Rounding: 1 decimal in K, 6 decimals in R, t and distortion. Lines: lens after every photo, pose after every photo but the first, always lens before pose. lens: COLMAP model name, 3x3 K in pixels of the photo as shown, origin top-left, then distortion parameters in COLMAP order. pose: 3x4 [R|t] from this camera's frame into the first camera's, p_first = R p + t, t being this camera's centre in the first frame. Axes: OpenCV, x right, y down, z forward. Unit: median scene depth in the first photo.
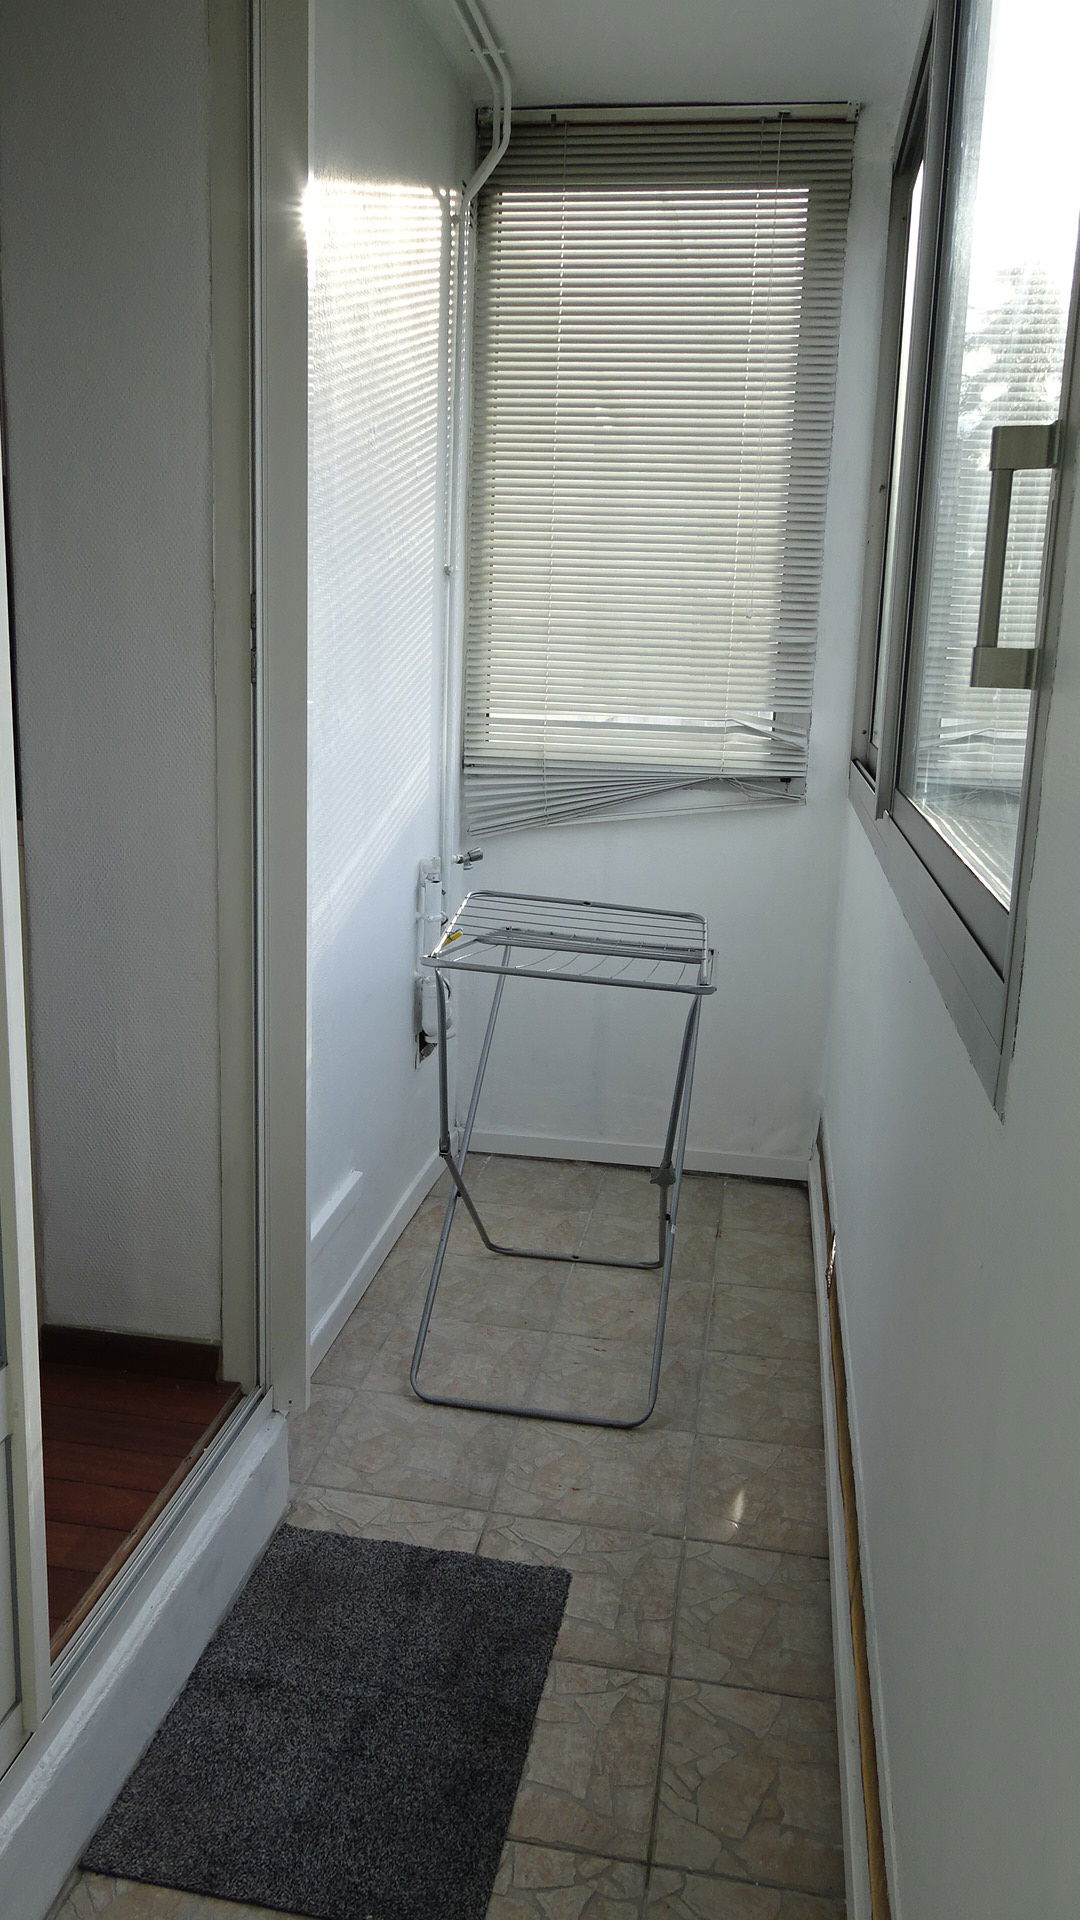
lens RADIAL K [[1456.9, 0, 532.6], [0, 1456.9, 958.0], [0, 0, 1]] dist [0.008225, 0.012207]
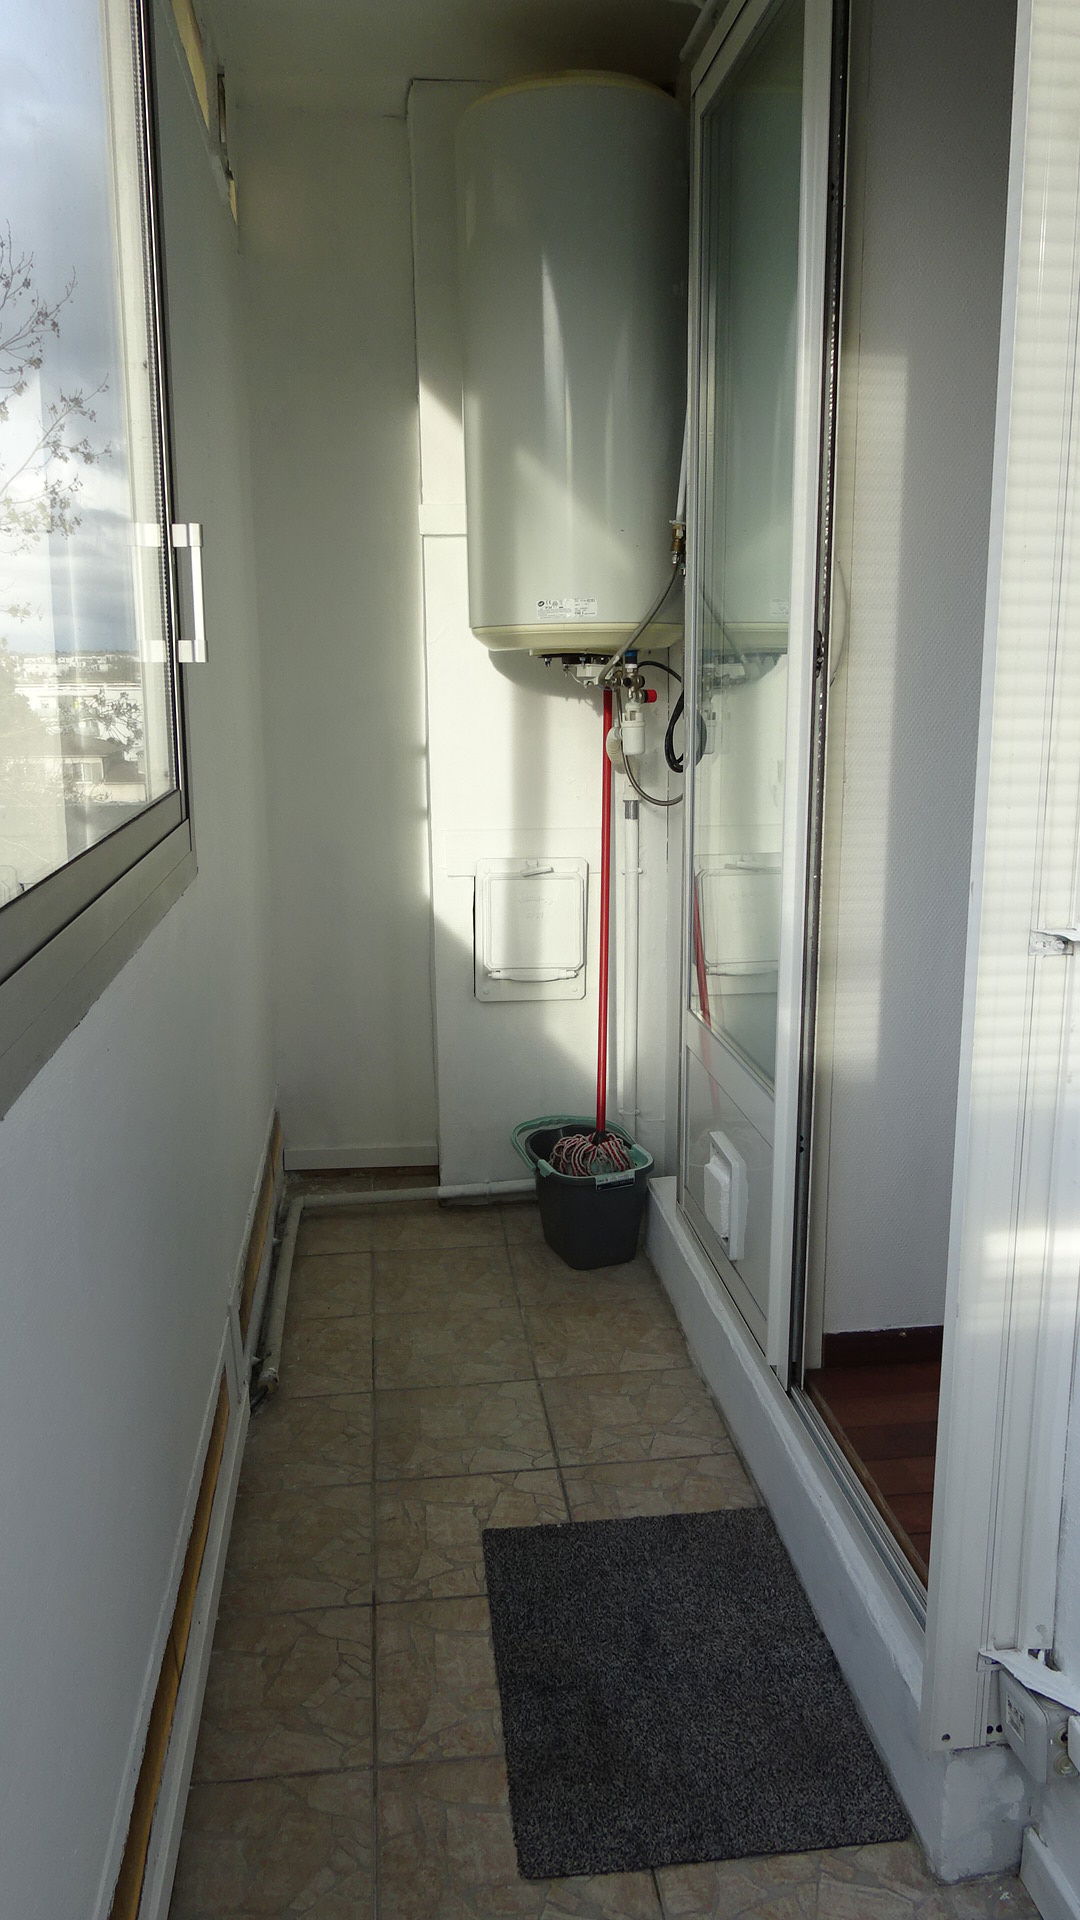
lens RADIAL K [[1433.3, 0, 536.8], [0, 1433.3, 958.5], [0, 0, 1]] dist [0.002354, -0.000978]
pose [[-0.960097, 0.022426, -0.278768, 0.243469], [-0.090312, 0.918514, 0.384935, -0.337391], [0.264685, 0.394751, -0.879837, 1.674095]]
